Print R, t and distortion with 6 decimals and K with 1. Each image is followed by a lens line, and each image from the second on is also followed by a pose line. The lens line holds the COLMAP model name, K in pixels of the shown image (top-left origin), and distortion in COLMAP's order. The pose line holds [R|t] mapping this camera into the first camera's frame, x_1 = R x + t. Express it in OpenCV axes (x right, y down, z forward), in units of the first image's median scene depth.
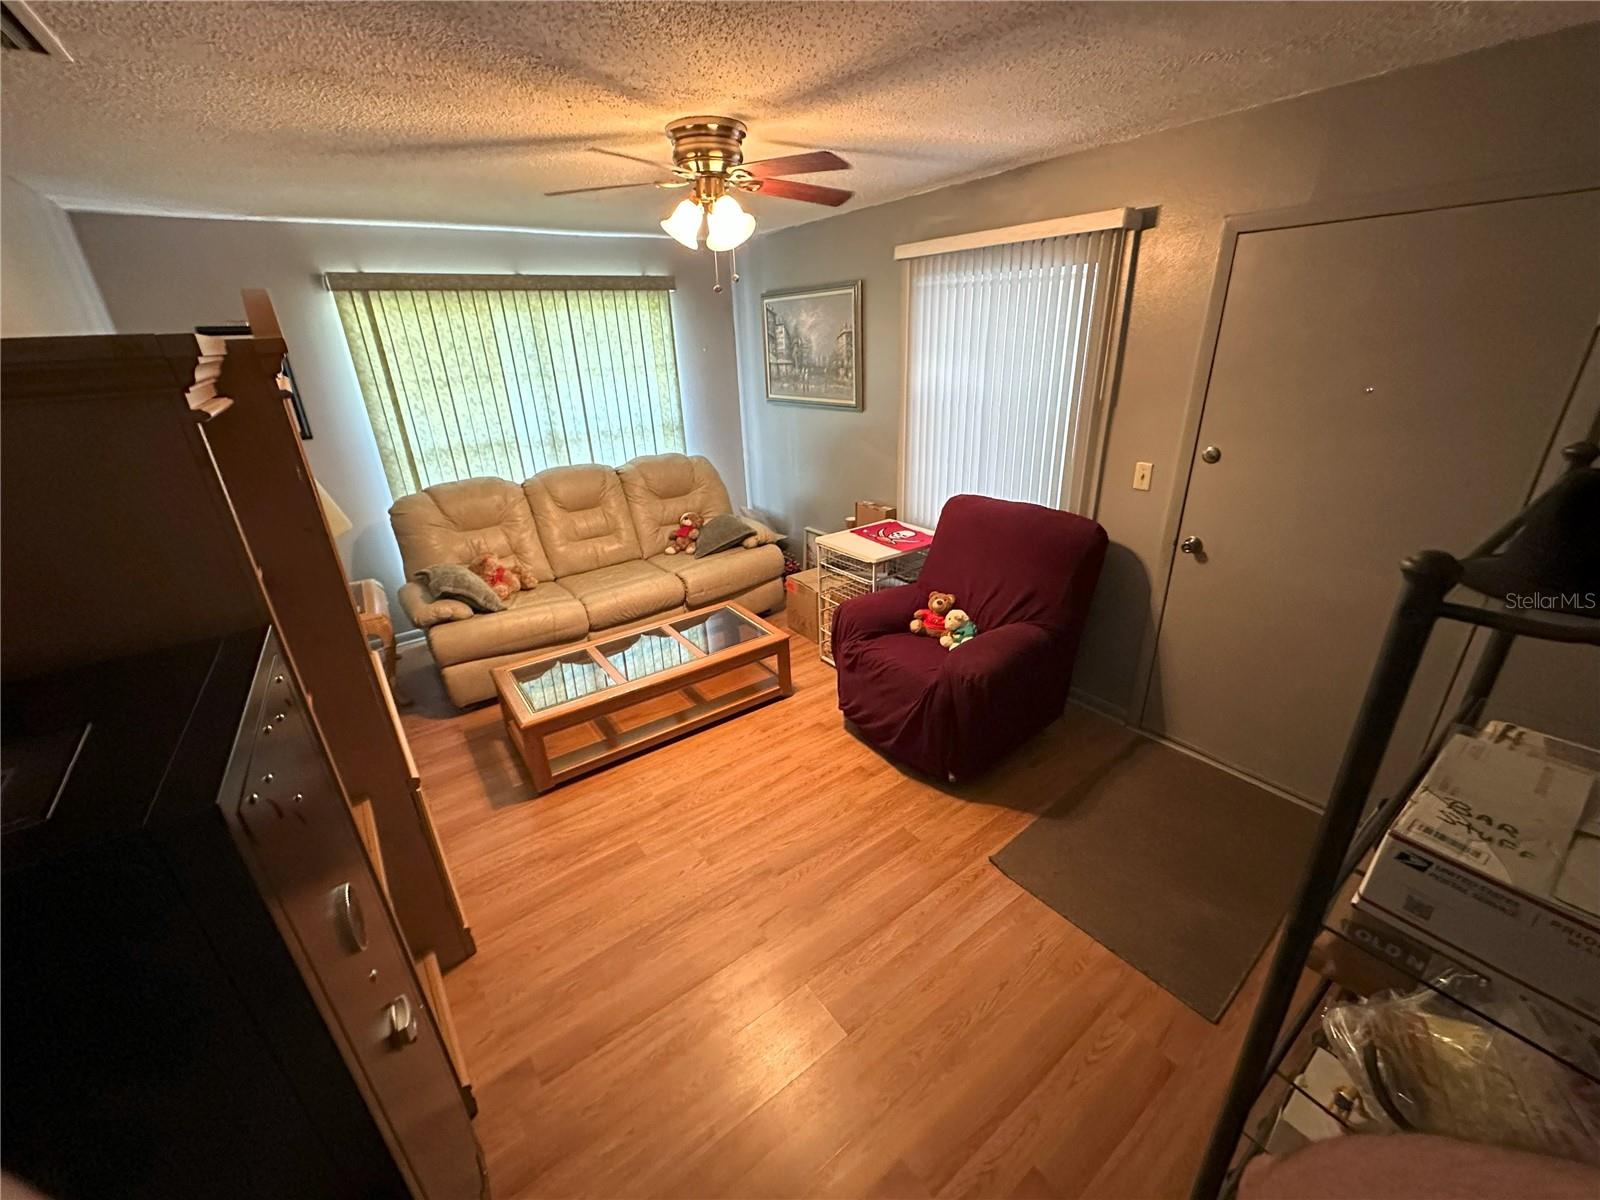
lens RADIAL K [[638.1, 0, 801.1], [0, 638.1, 598.3], [0, 0, 1]] dist [-0.004234, 0.000623]
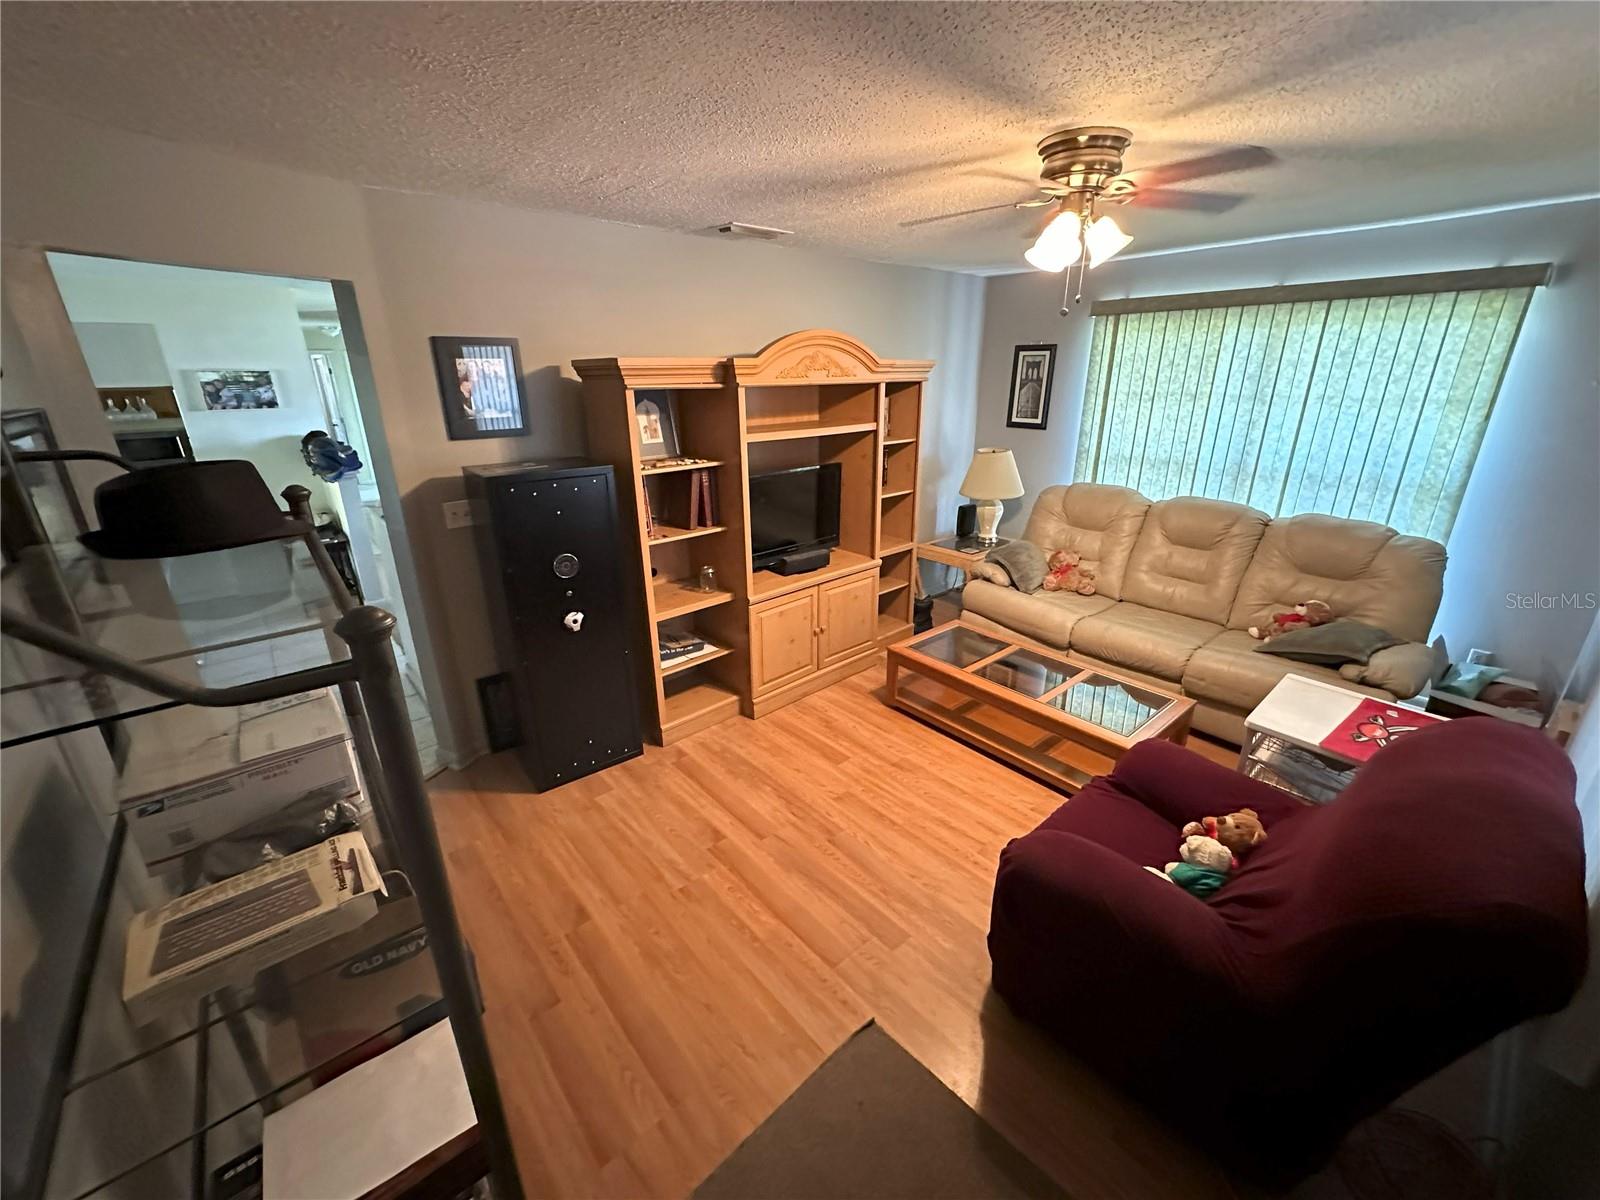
lens RADIAL K [[638.1, 0, 801.1], [0, 638.1, 598.3], [0, 0, 1]] dist [-0.004234, 0.000623]
pose [[0.078367, 0.370588, -0.925485, 0.510684], [-0.379283, 0.869613, 0.316099, -0.164309], [0.921956, 0.326249, 0.208706, 0.356756]]
